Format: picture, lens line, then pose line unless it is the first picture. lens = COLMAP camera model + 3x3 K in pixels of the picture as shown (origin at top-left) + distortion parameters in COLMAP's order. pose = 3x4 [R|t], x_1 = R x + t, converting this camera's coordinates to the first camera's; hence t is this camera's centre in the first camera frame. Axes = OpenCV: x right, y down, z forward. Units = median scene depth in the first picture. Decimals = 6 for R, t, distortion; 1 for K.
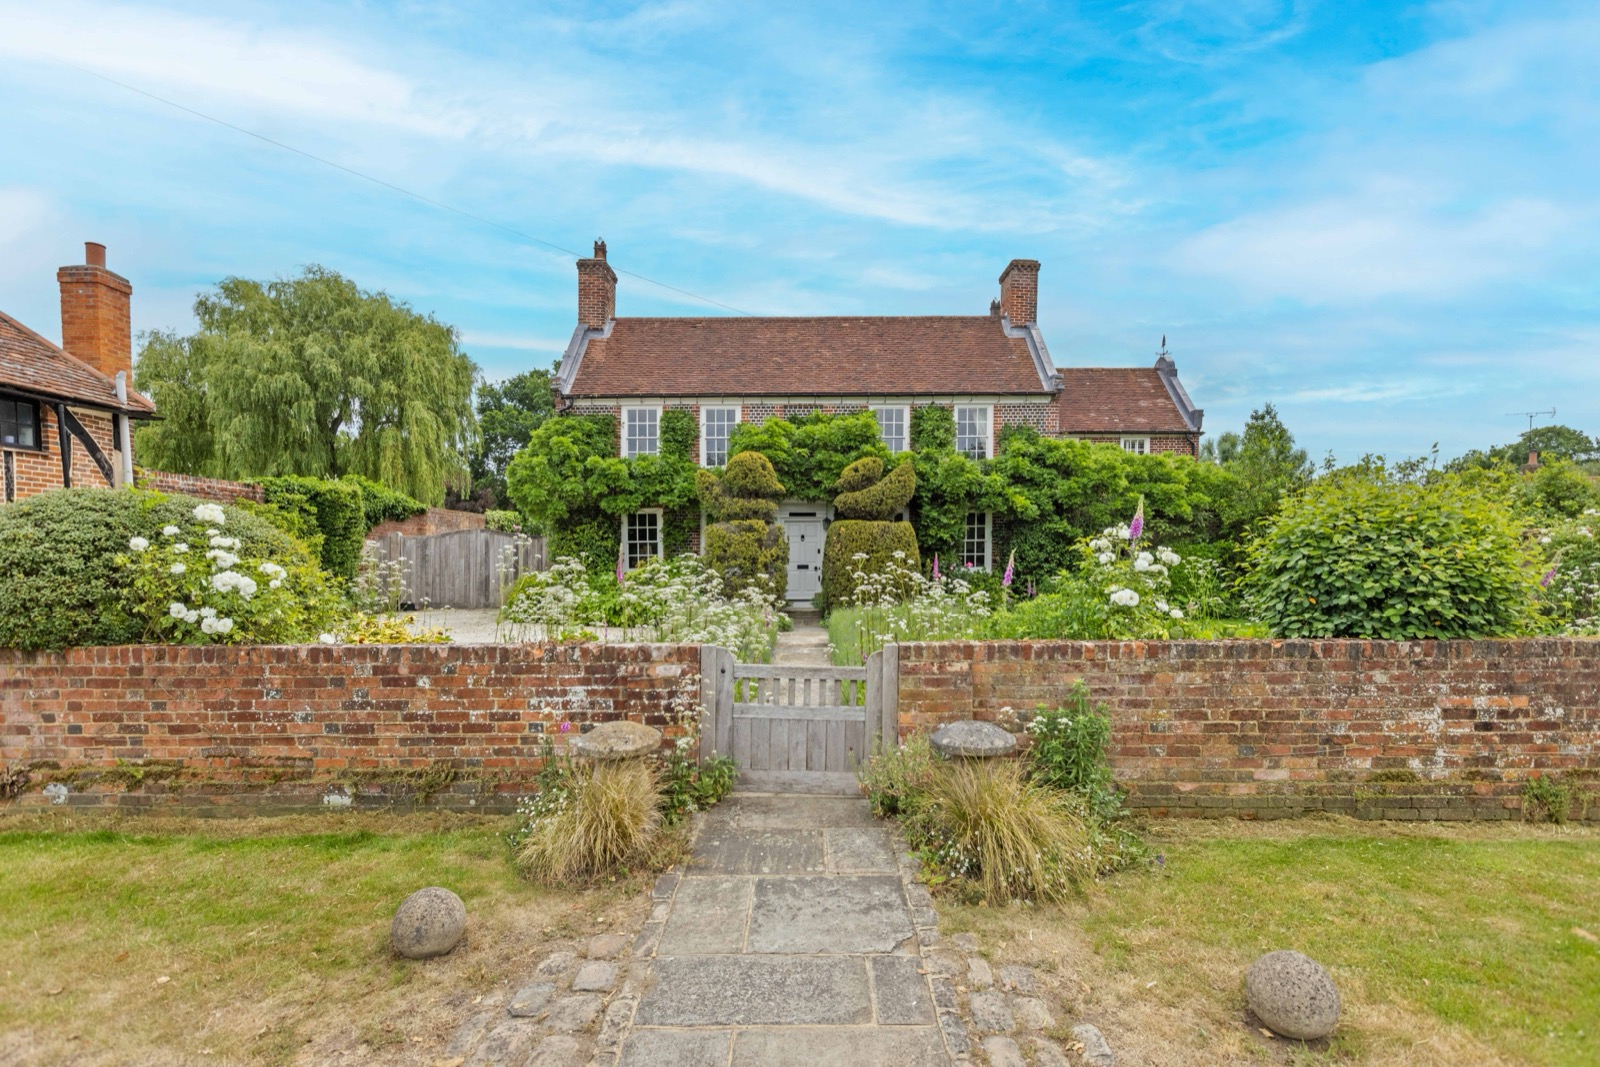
lens RADIAL K [[564.5, 0, 800.0], [0, 564.5, 533.5], [0, 0, 1]] dist [0.000400, -0.000179]
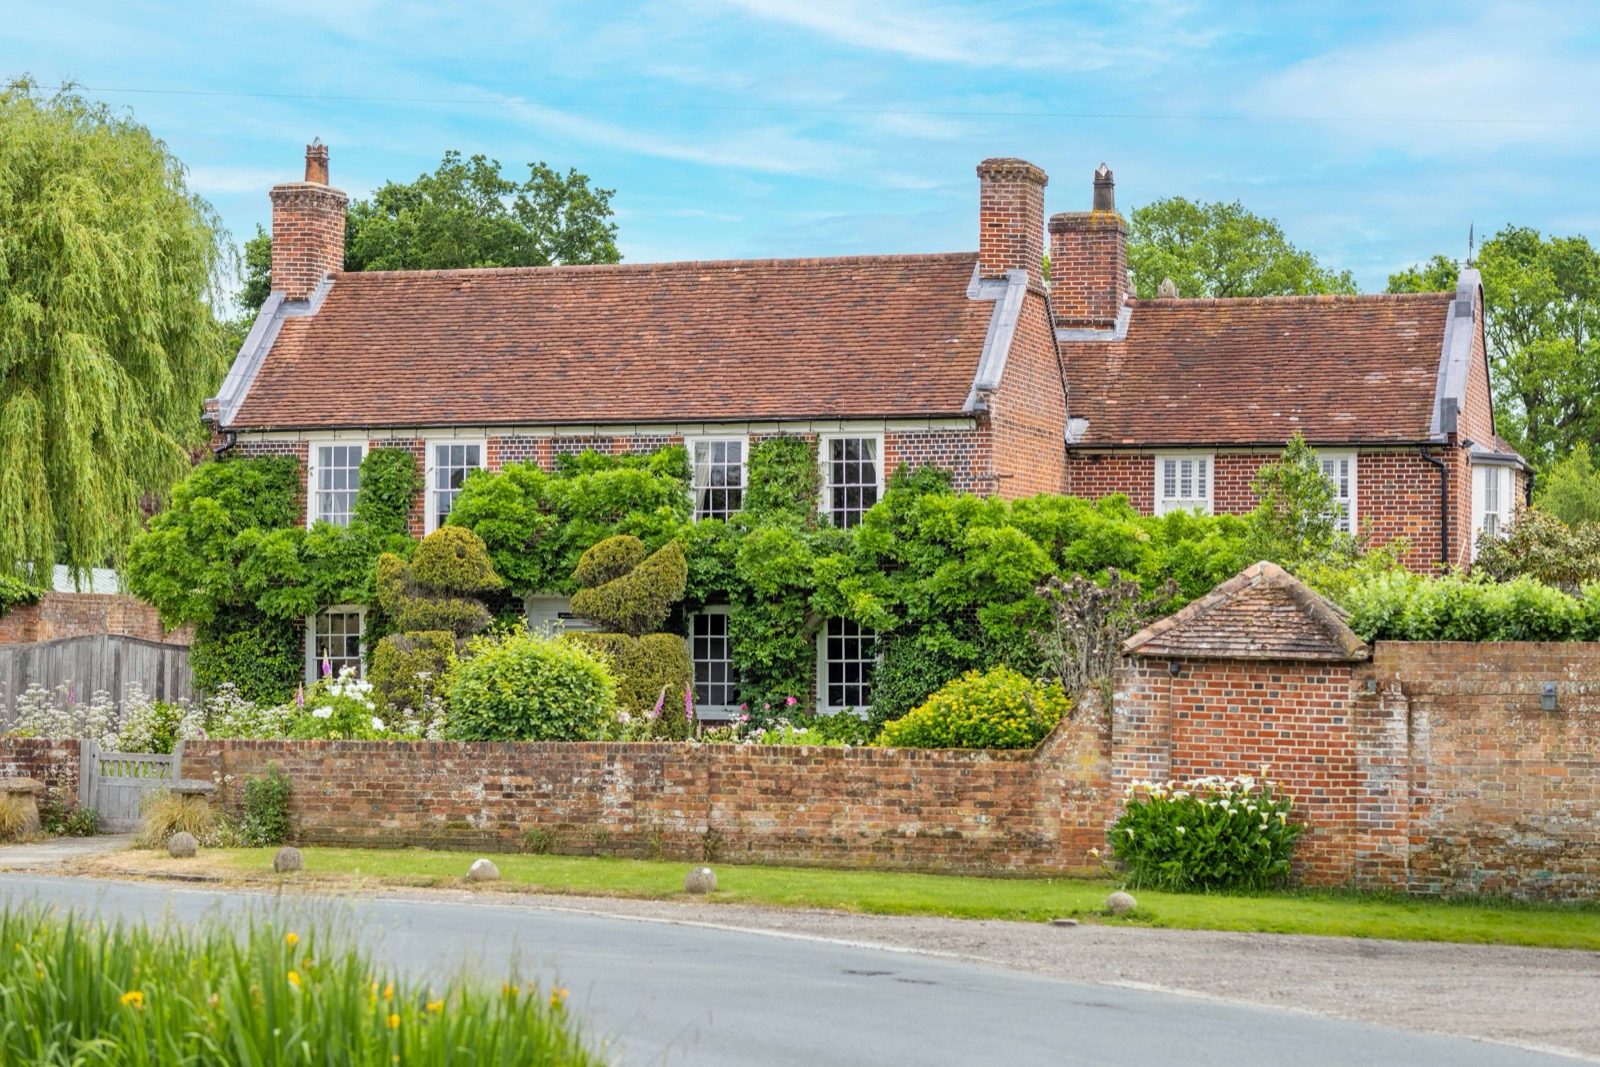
lens RADIAL K [[1533.6, 0, 800.0], [0, 1533.6, 533.5], [0, 0, 1]] dist [-0.006962, -0.004539]
pose [[0.986730, -0.005017, -0.162295, 0.571559], [-0.004067, 0.998445, -0.055593, -0.034870], [0.162322, 0.055516, 0.985175, -0.672325]]
